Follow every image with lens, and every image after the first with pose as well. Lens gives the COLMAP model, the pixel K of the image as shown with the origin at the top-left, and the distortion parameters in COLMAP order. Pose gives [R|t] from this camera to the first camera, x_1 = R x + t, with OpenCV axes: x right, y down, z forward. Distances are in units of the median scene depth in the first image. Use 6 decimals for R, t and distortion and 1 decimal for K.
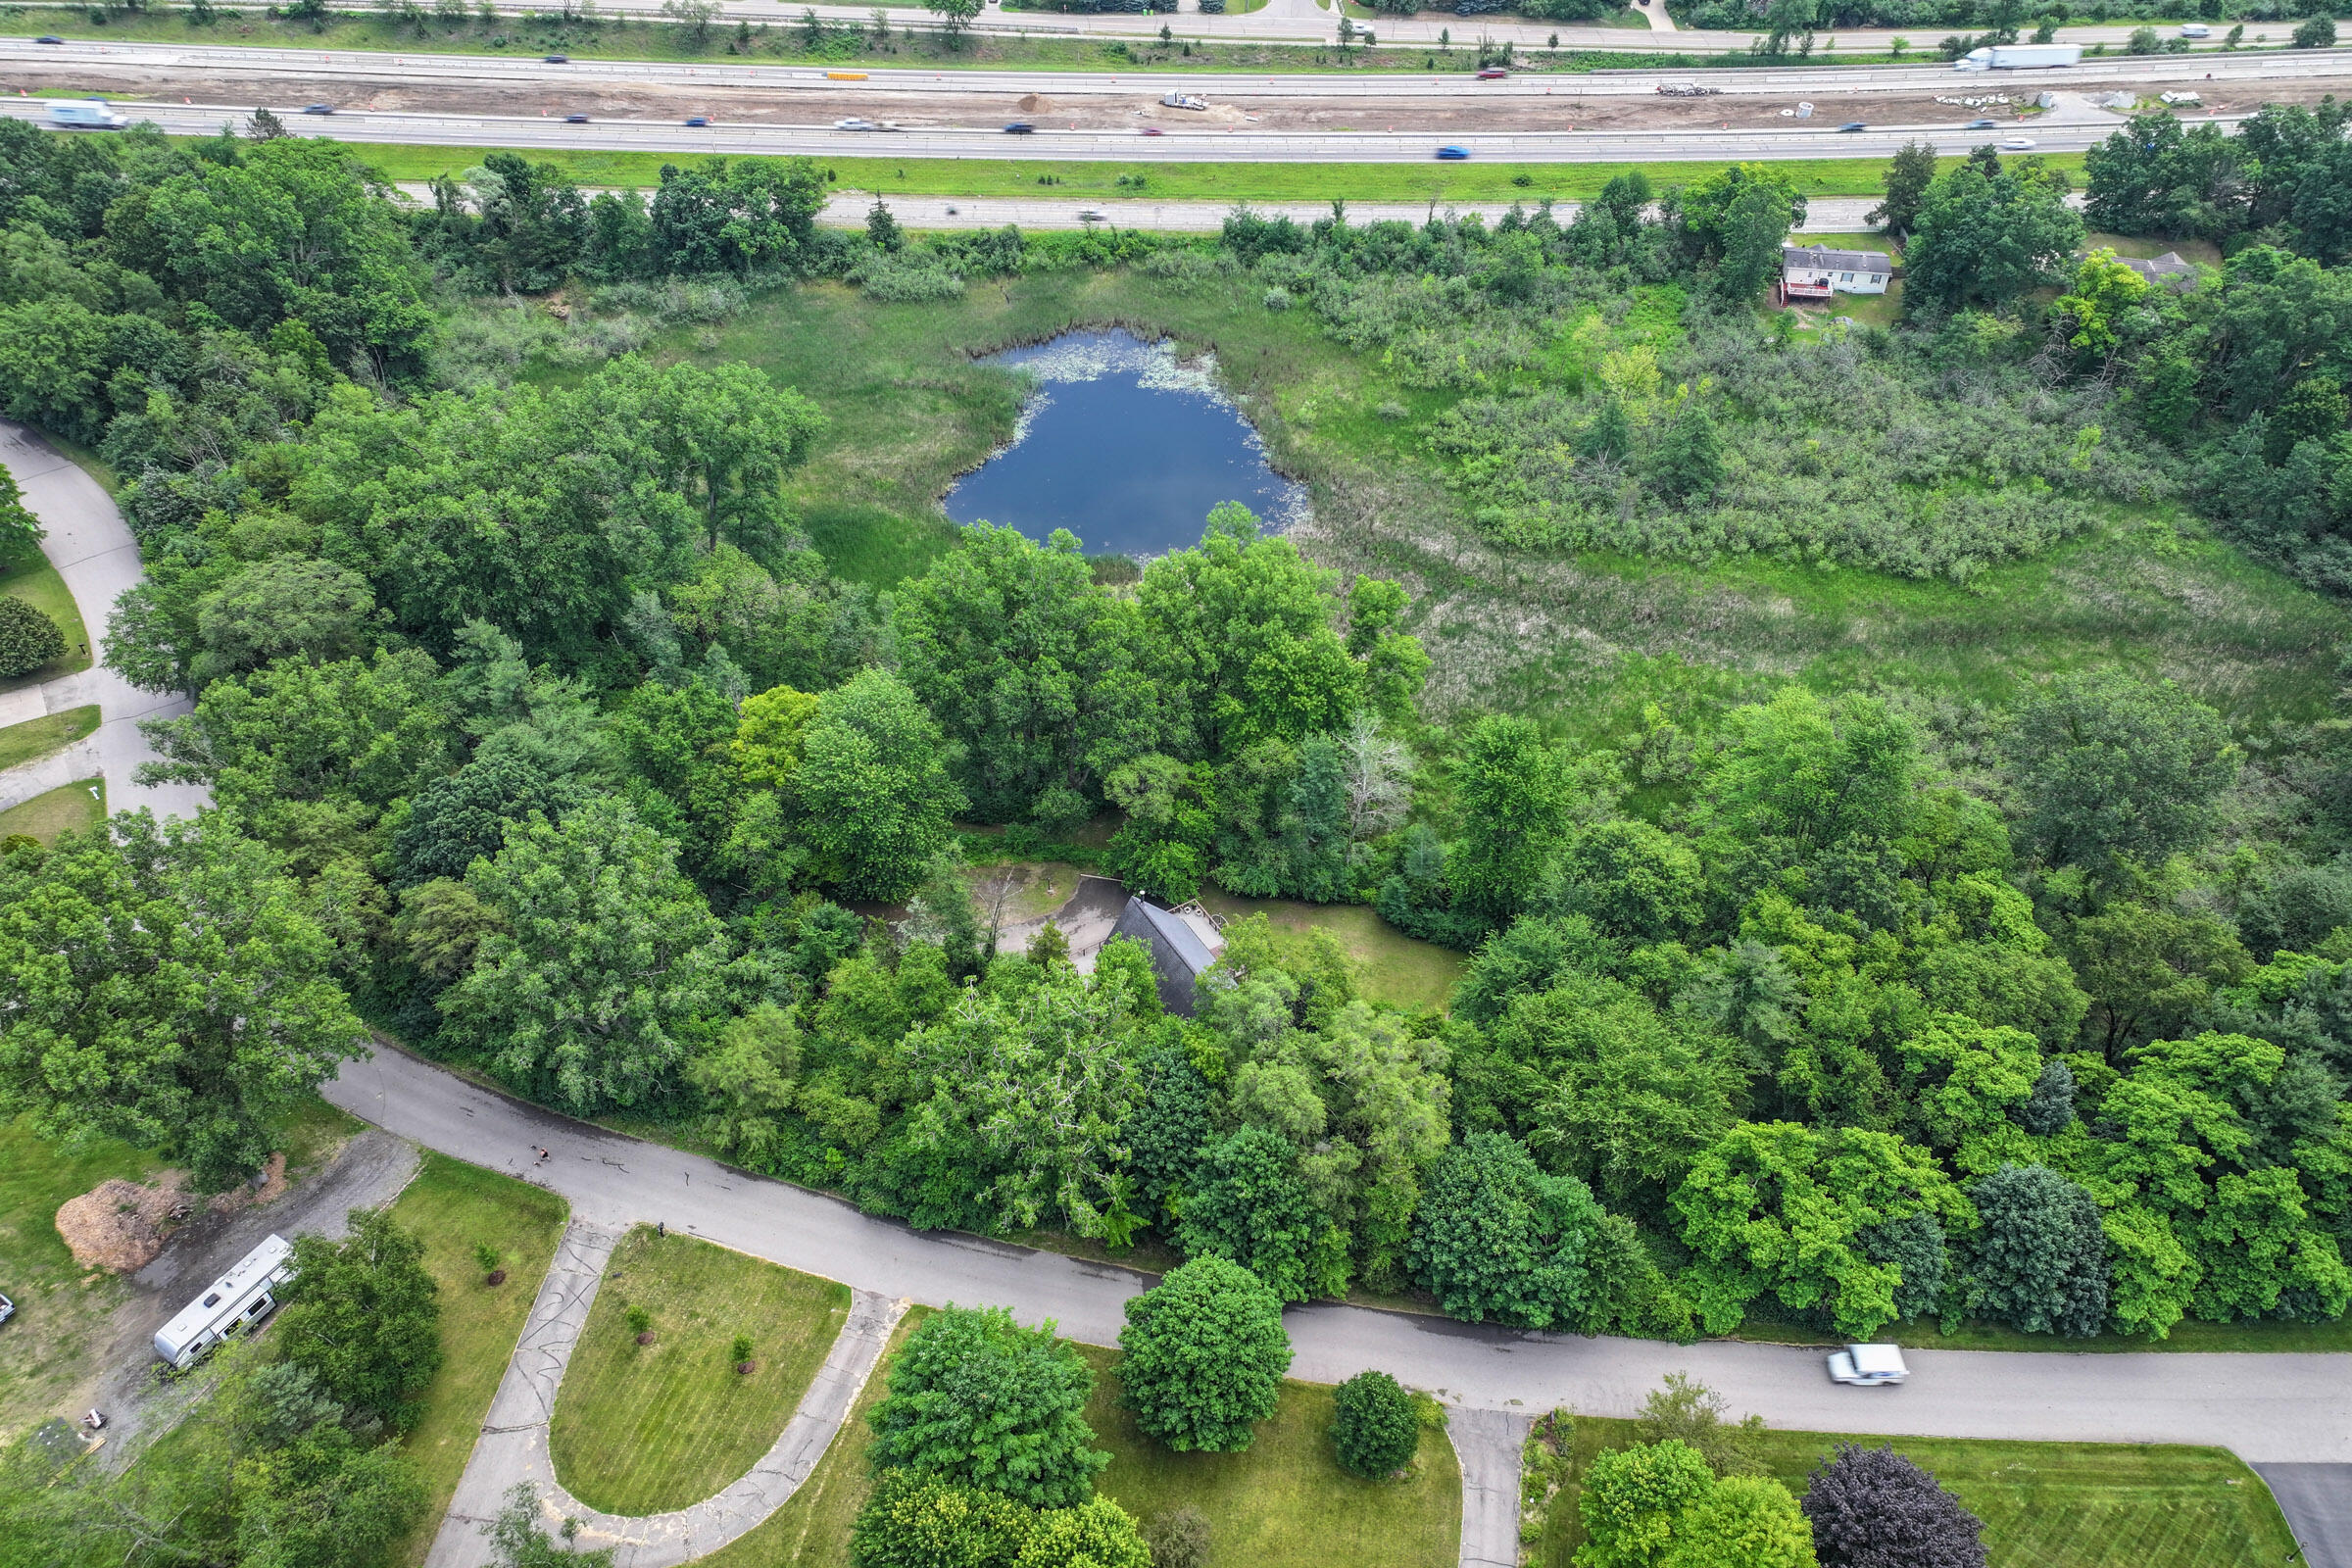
lens RADIAL K [[1647.5, 0, 1174.8], [0, 1647.5, 775.0], [0, 0, 1]] dist [0.004178, 0.012007]
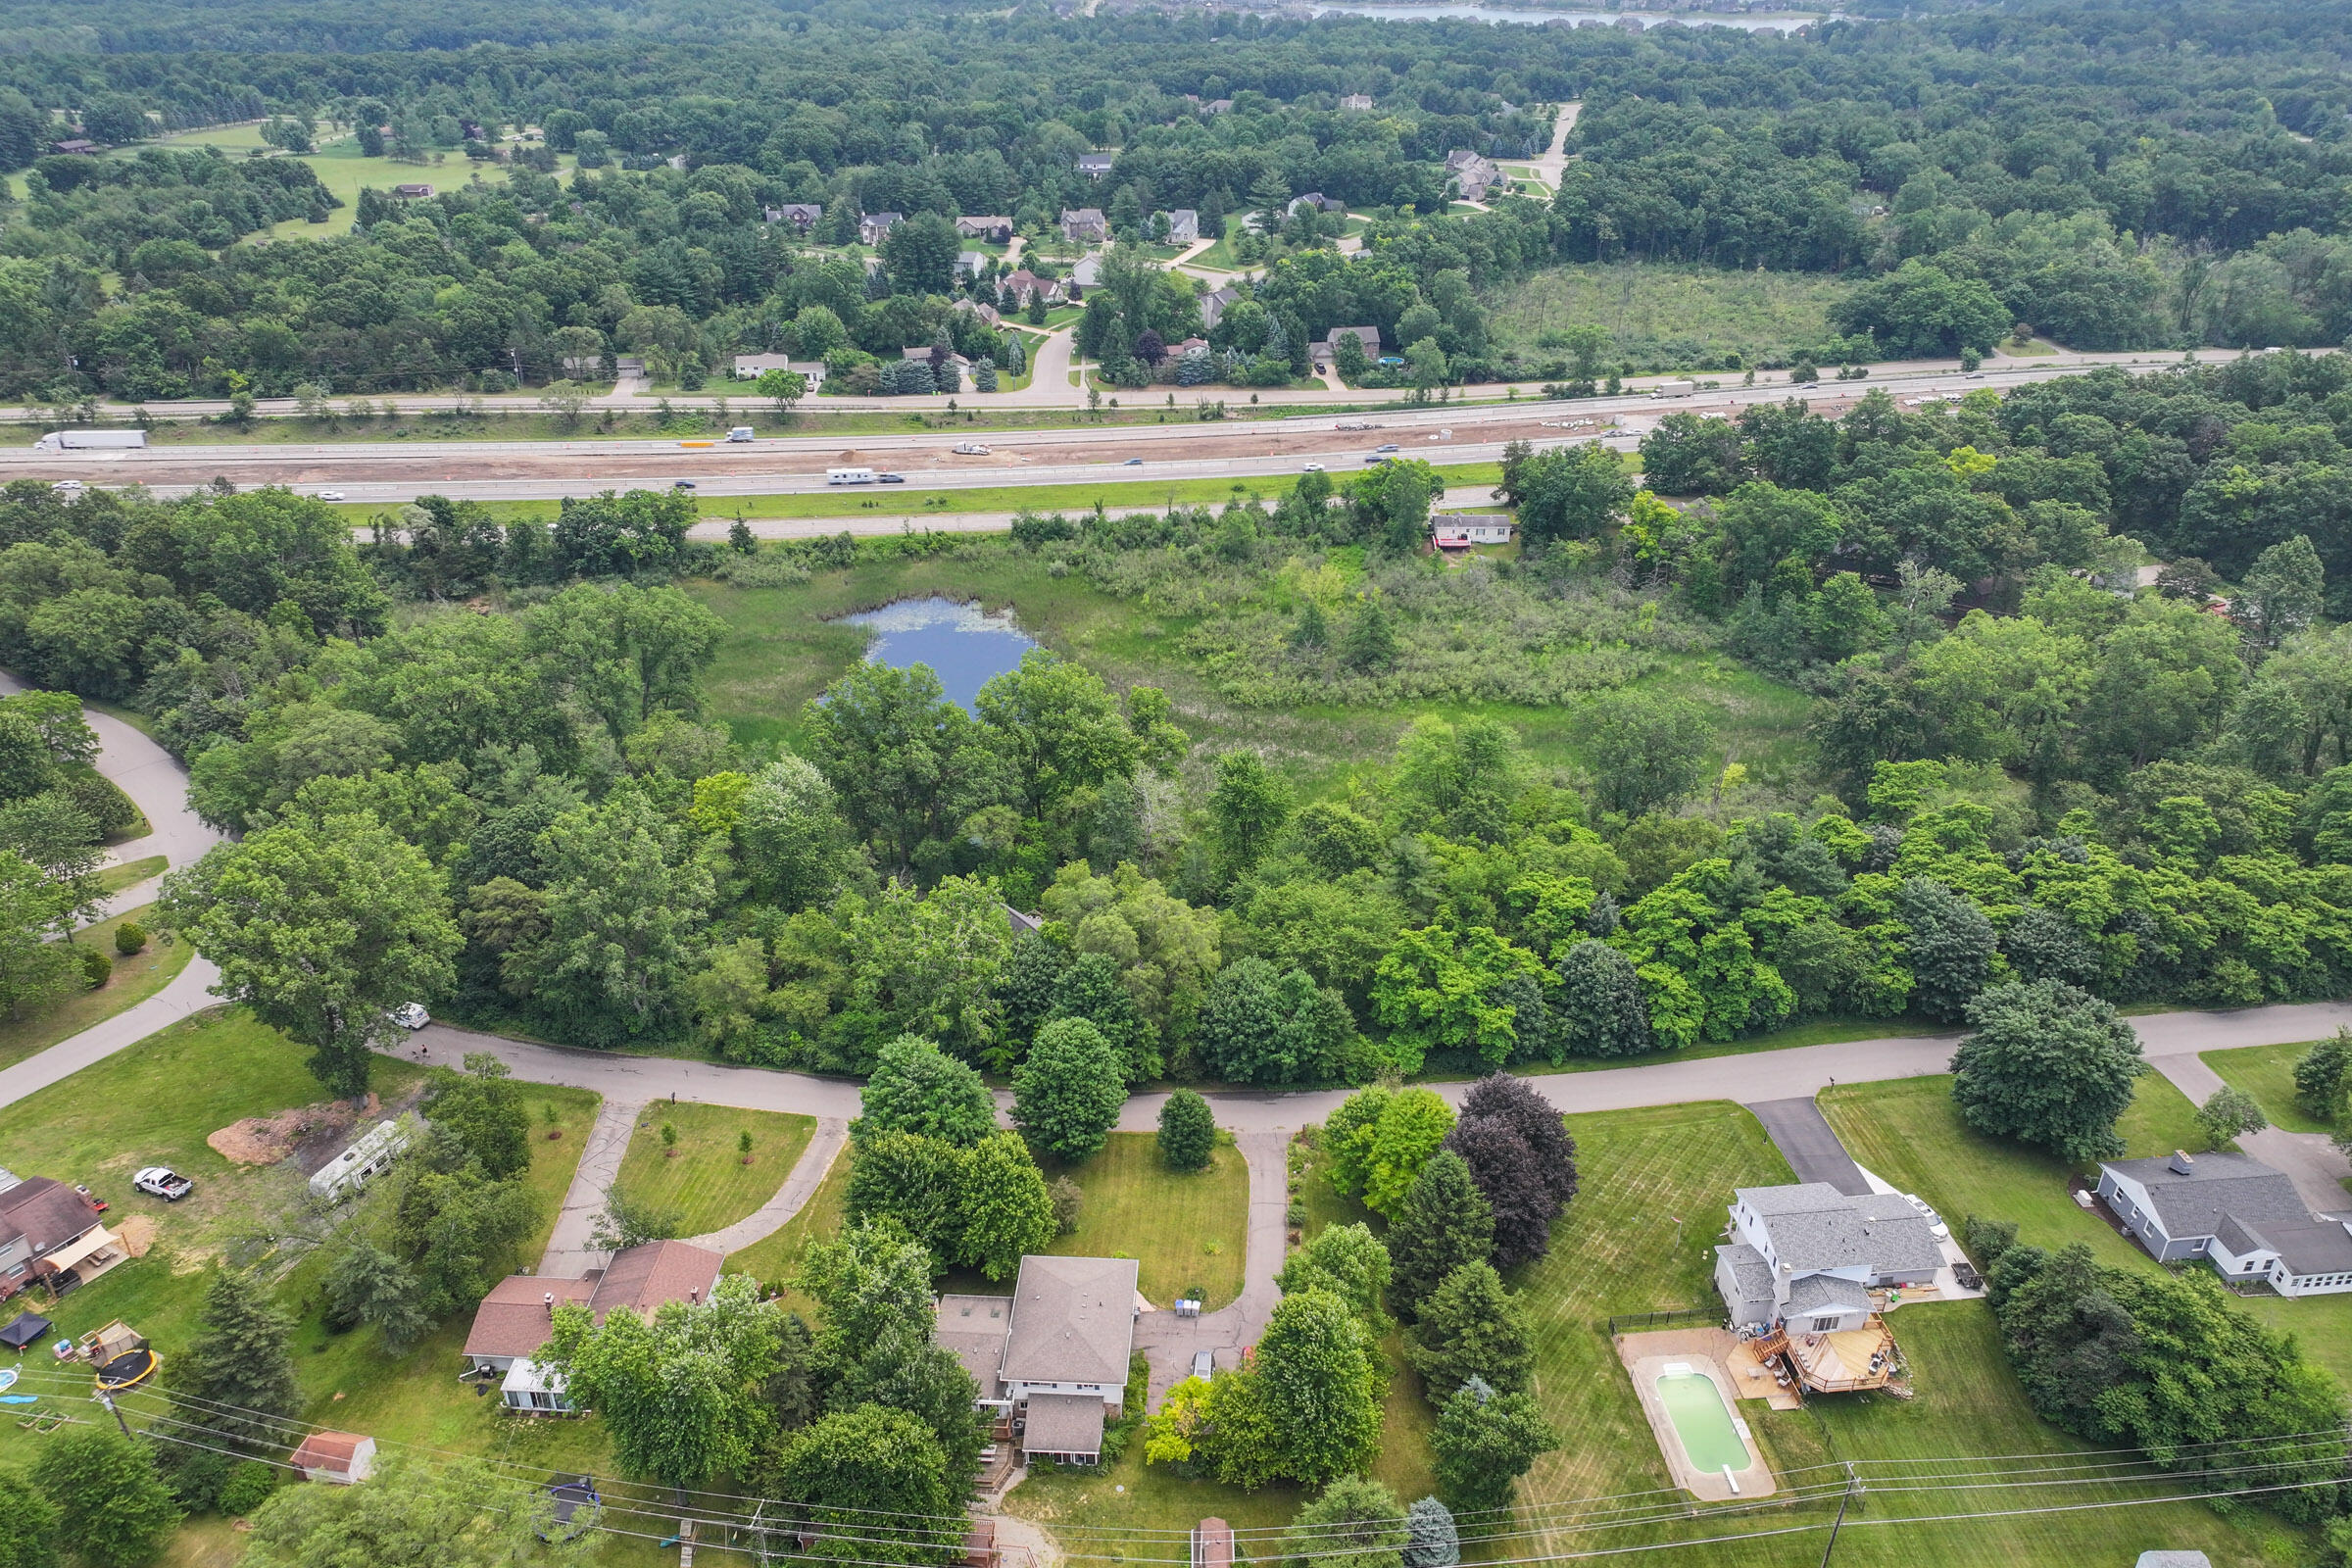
lens RADIAL K [[1647.5, 0, 1173.3], [0, 1647.5, 788.8], [0, 0, 1]] dist [0.004178, 0.012007]
pose [[0.989403, -0.071346, 0.126460, -0.030491], [0.099090, 0.968388, -0.228923, 0.232295], [-0.106129, 0.239028, 0.965195, -0.275603]]
